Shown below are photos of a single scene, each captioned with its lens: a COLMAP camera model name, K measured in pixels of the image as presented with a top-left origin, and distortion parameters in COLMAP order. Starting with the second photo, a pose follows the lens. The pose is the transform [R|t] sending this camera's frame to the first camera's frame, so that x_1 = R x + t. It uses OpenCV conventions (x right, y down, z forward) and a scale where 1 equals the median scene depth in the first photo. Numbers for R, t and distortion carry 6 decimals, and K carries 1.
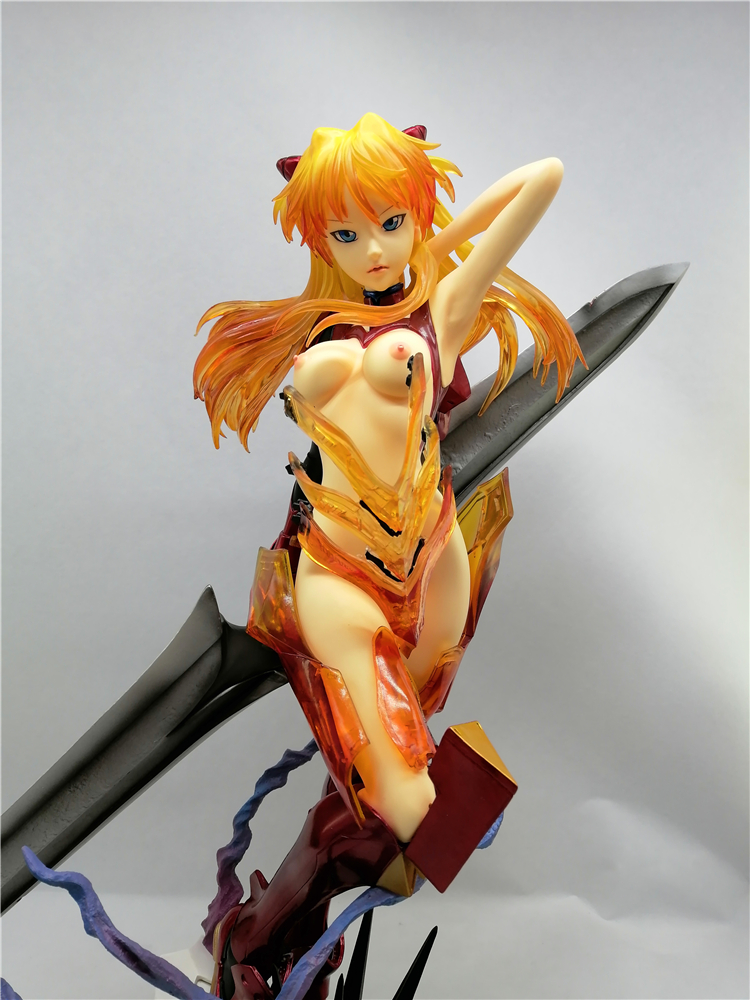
lens RADIAL K [[807.6, 0, 349.8], [0, 807.6, 499.6], [0, 0, 1]] dist [-0.025079, 0.012058]
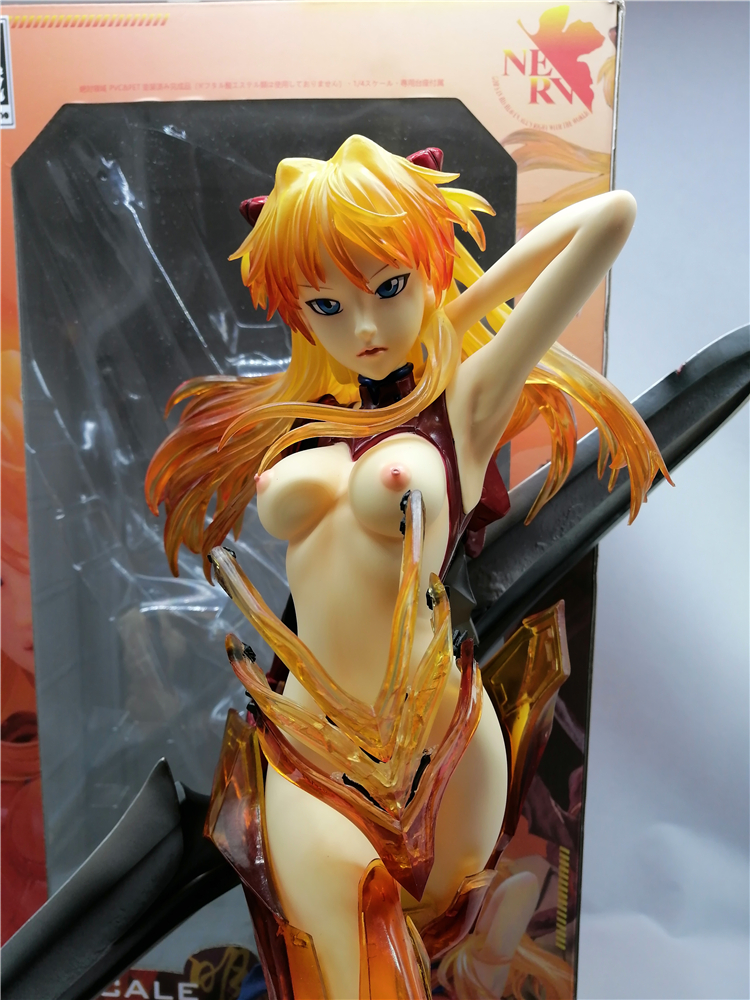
lens RADIAL K [[807.6, 0, 352.8], [0, 807.6, 496.8], [0, 0, 1]] dist [-0.025079, 0.012058]
pose [[0.995776, -0.001029, -0.091807, 0.083622], [-0.000499, 0.999862, -0.016626, -0.144963], [0.091811, 0.016601, 0.995638, 0.287985]]
